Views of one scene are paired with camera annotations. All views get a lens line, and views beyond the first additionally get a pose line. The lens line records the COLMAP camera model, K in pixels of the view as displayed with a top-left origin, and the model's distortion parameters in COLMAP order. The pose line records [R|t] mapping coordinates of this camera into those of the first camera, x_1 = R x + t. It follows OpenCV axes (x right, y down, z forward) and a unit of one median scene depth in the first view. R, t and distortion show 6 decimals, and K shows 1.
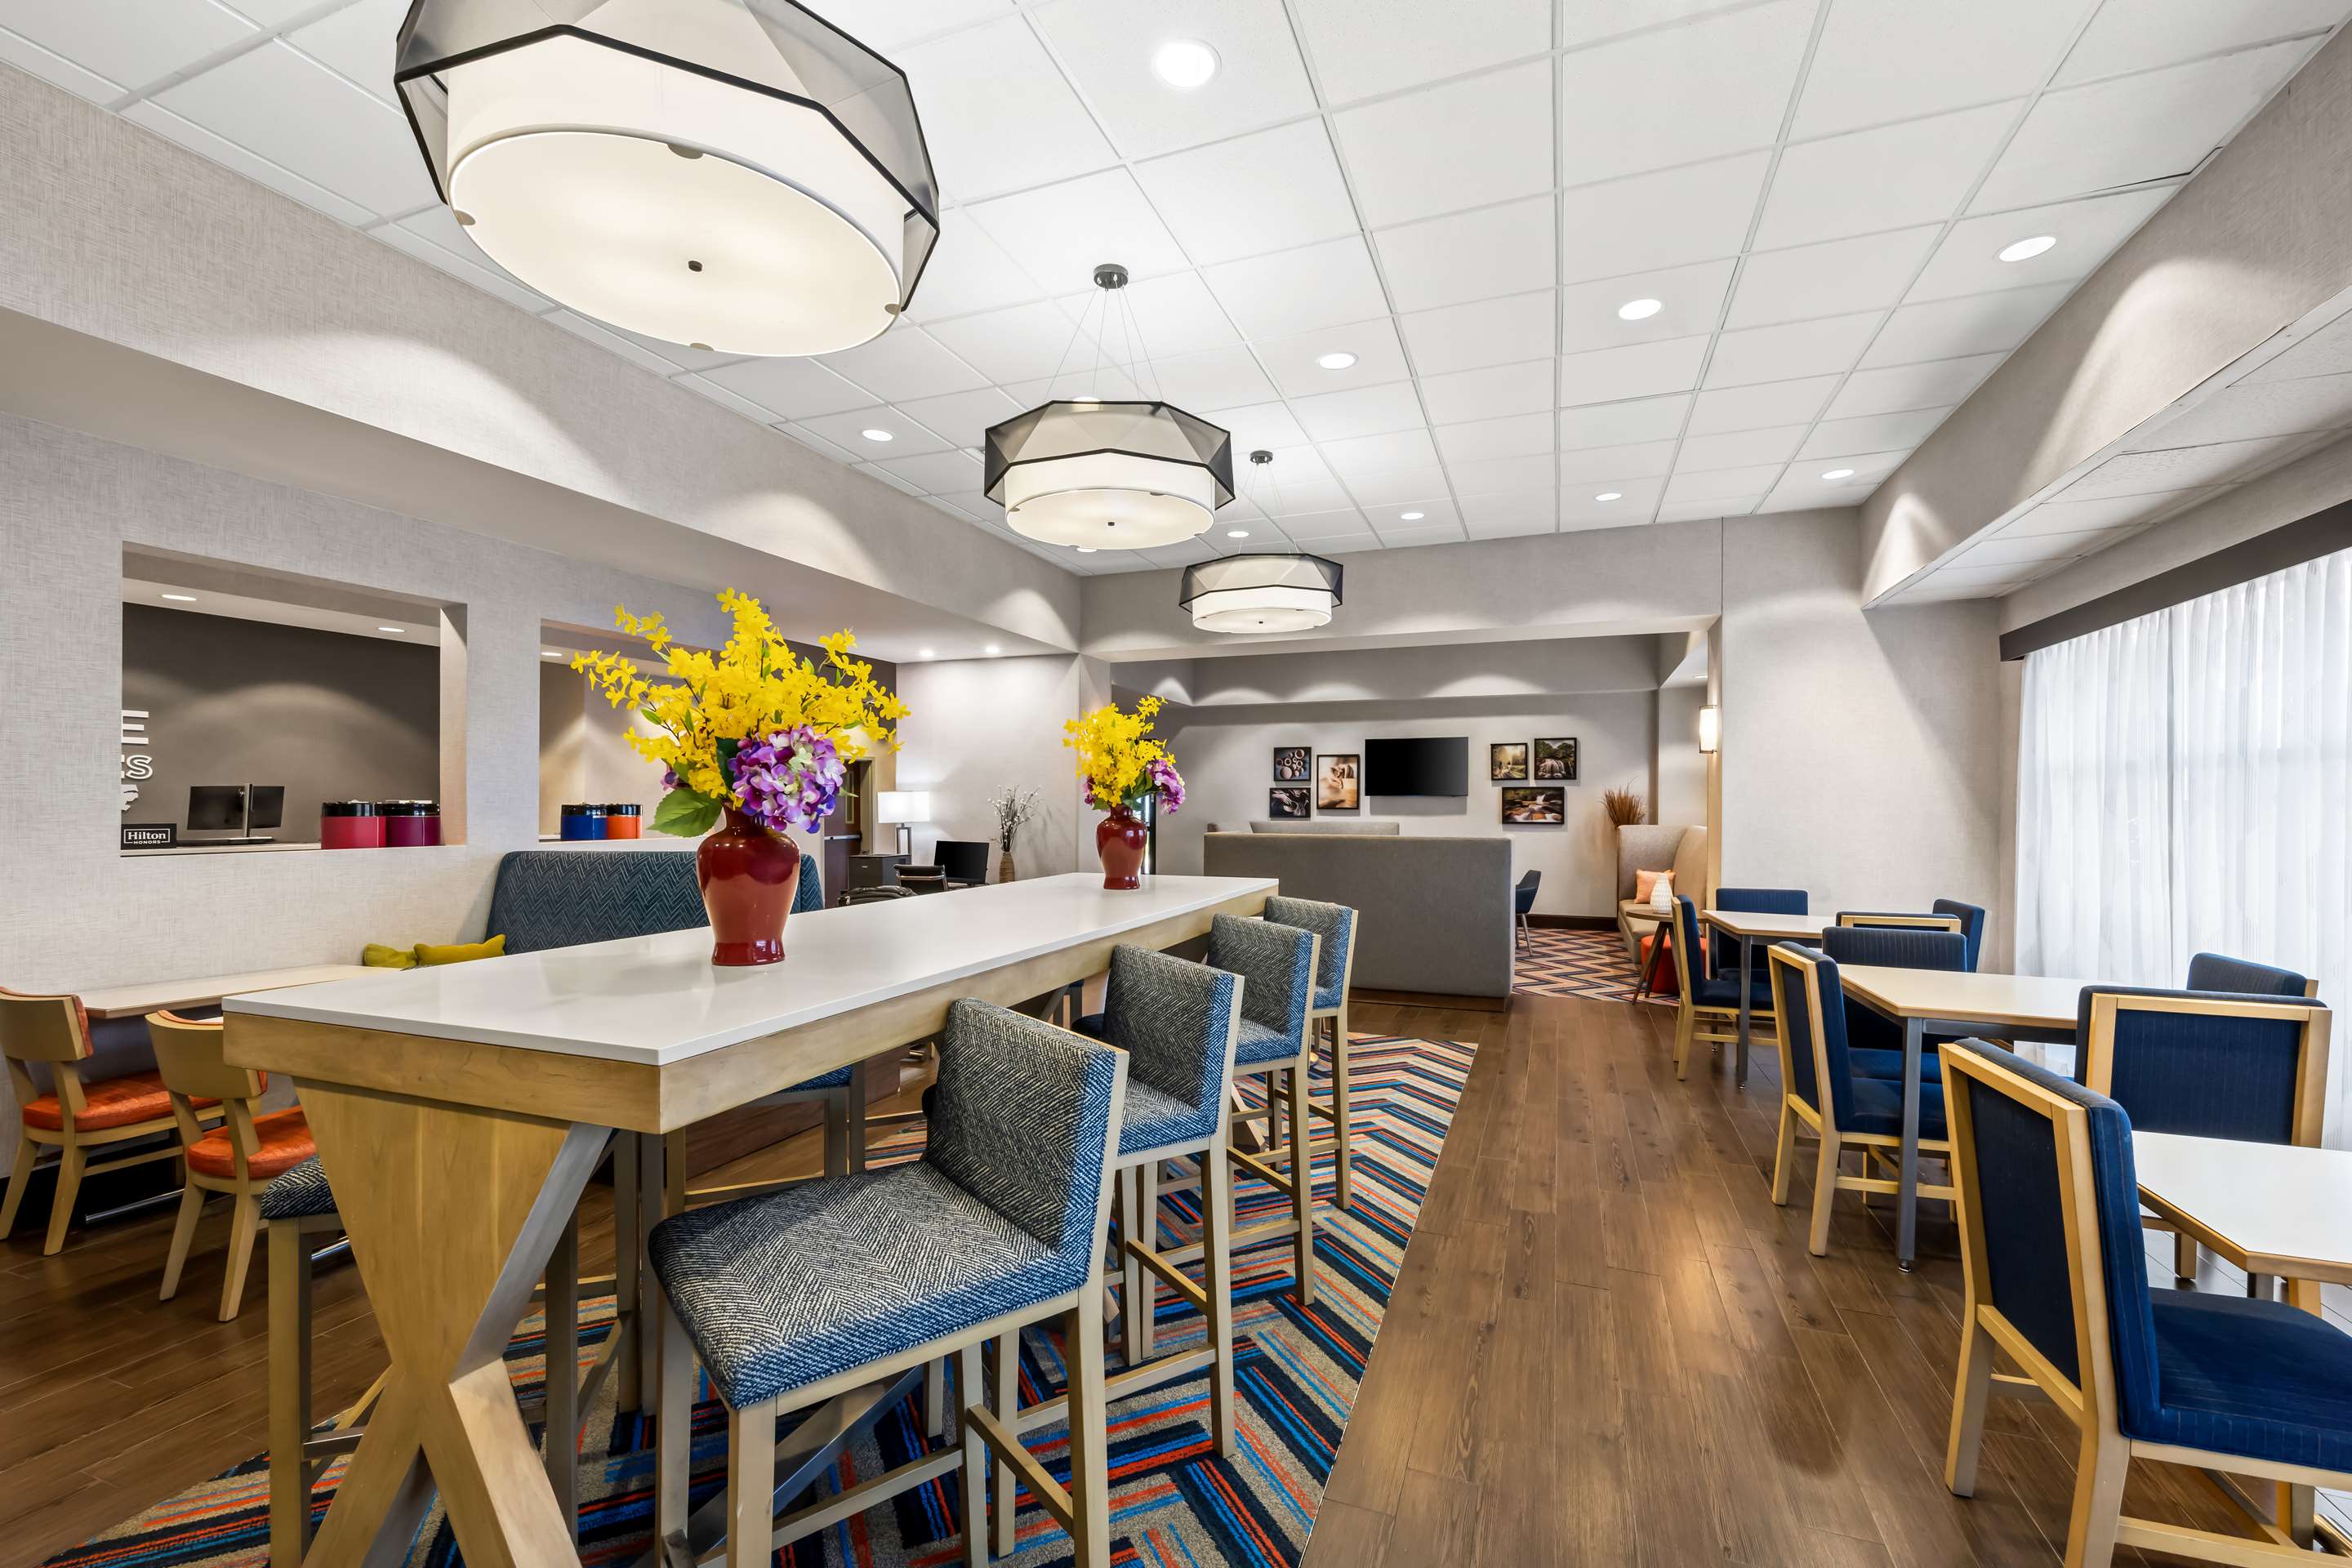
lens RADIAL K [[940.7, 0, 1173.9], [0, 940.7, 772.6], [0, 0, 1]] dist [0.001414, 0.000052]
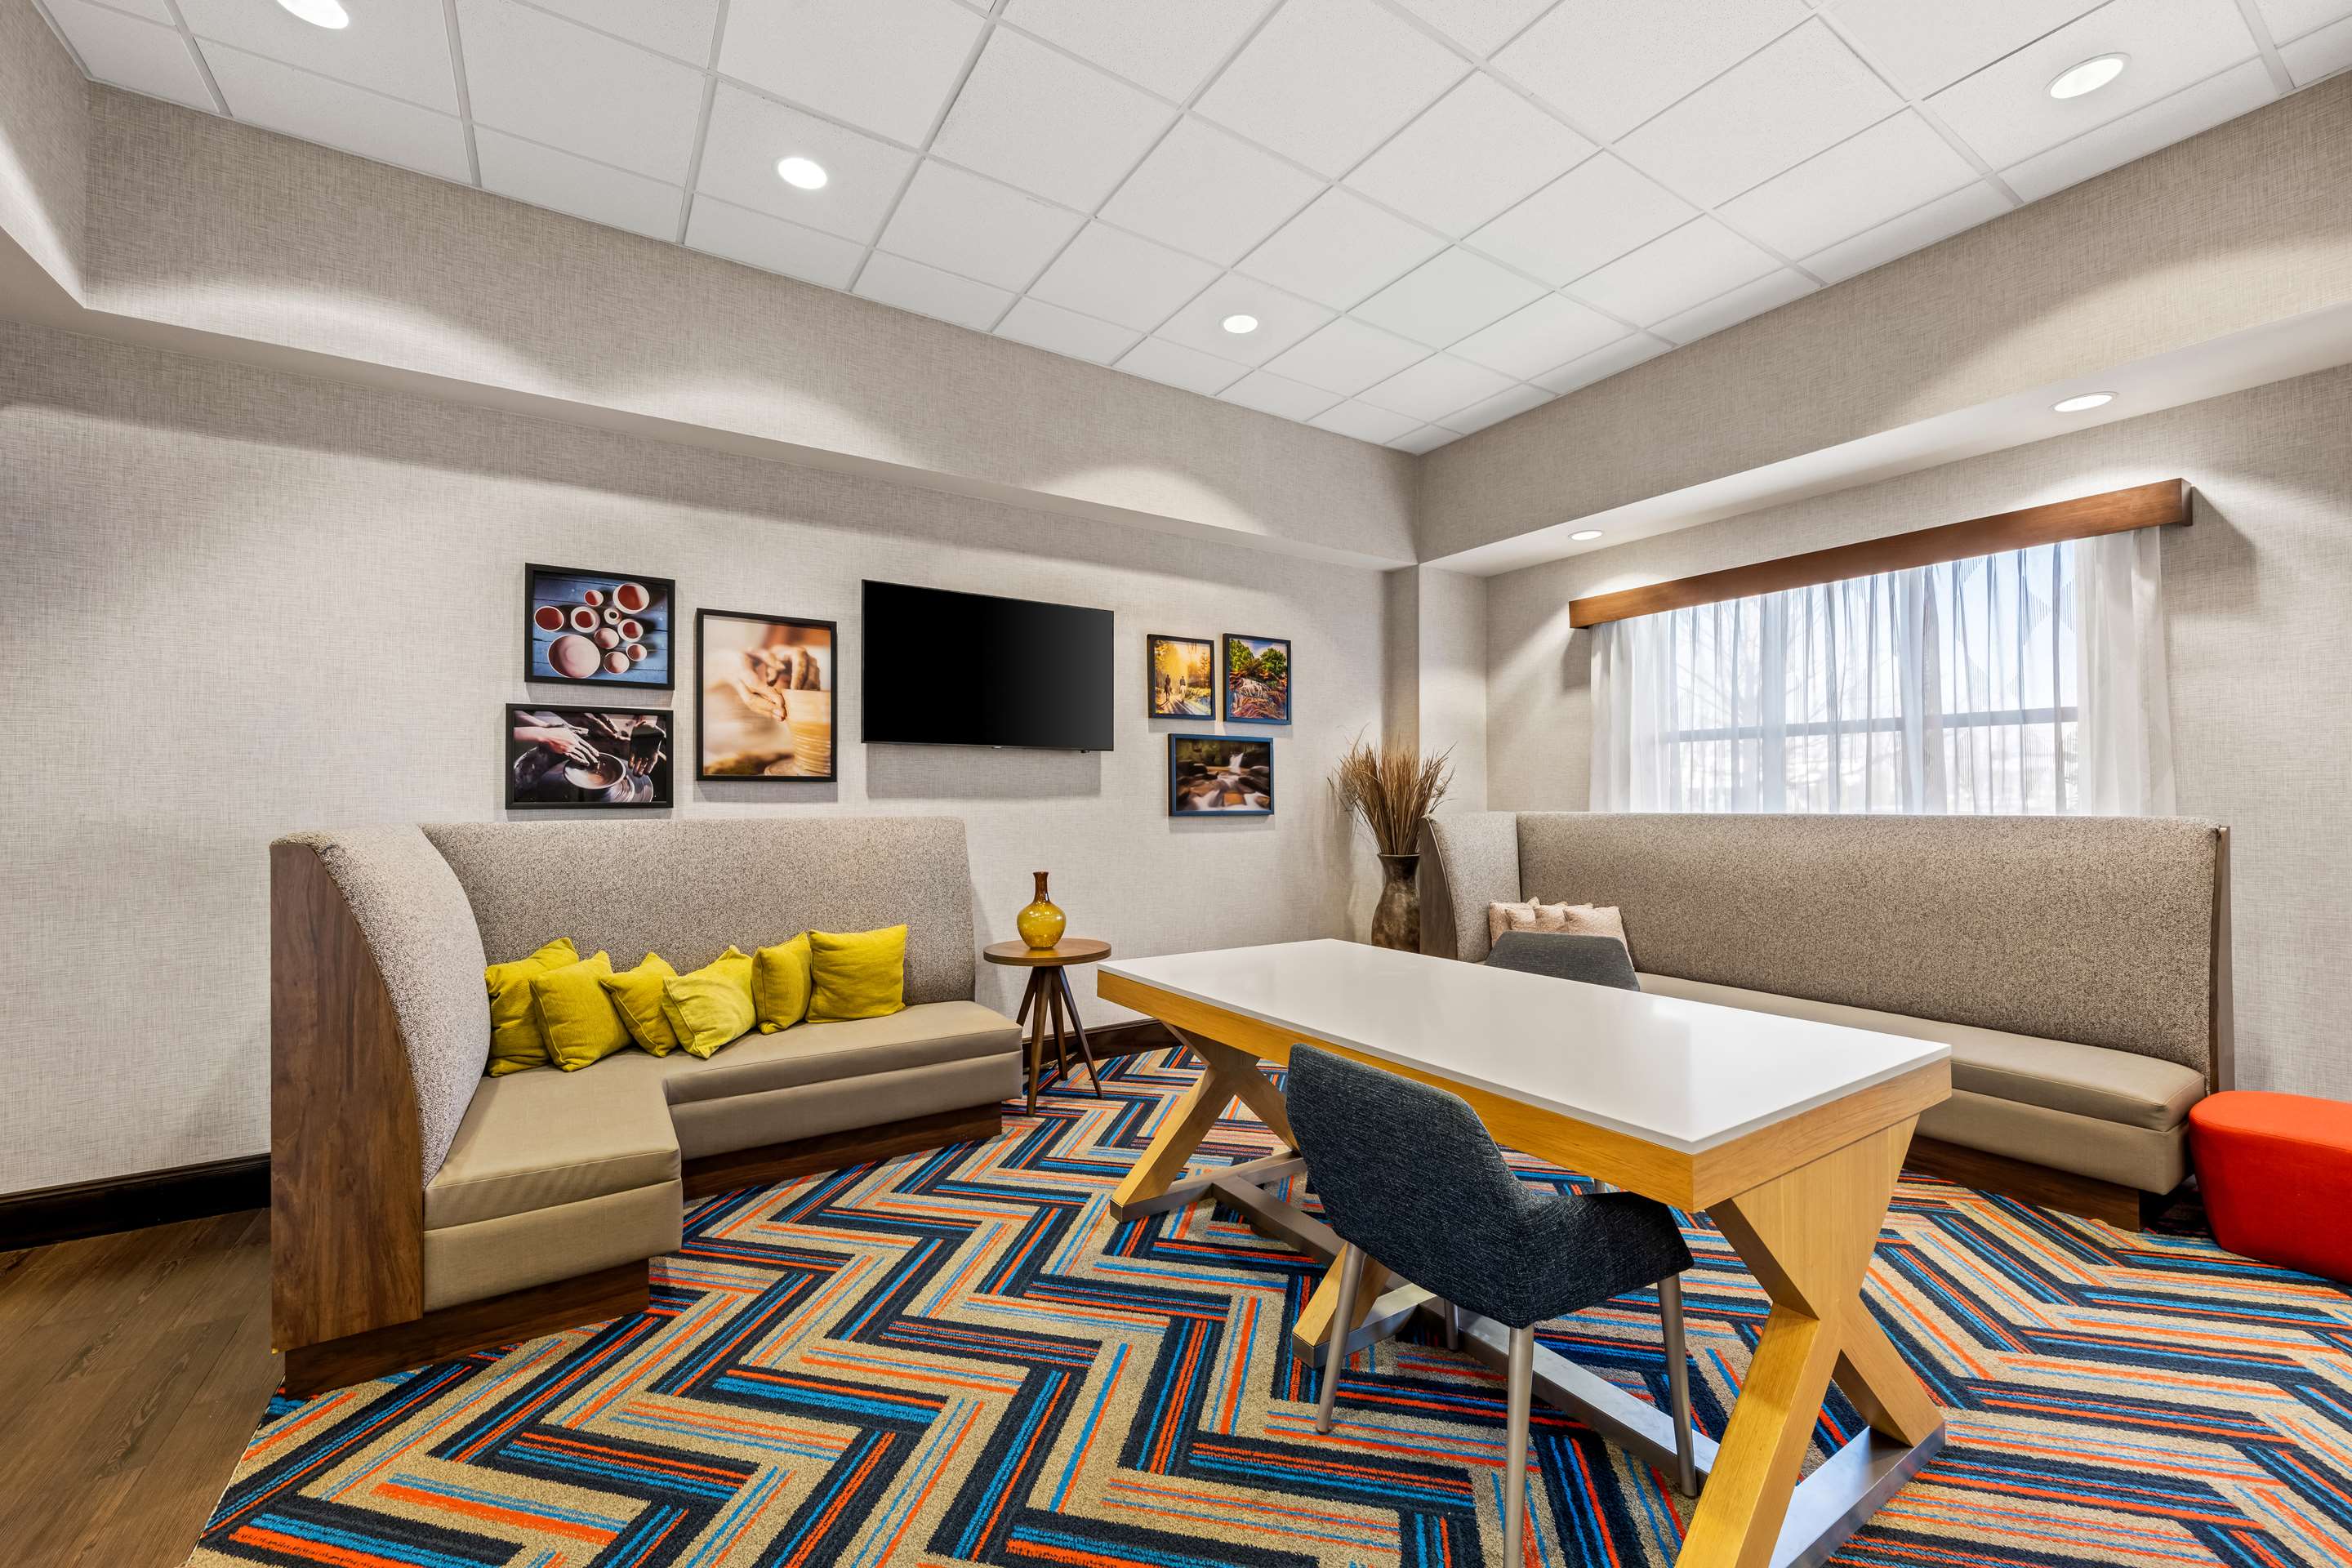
lens RADIAL K [[940.7, 0, 1173.9], [0, 940.7, 772.6], [0, 0, 1]] dist [0.001414, 0.000052]
pose [[0.577987, 0.021875, 0.815753, -0.011573], [-0.024370, 0.999657, -0.009539, 0.037316], [-0.815682, -0.014367, 0.578322, 0.731497]]
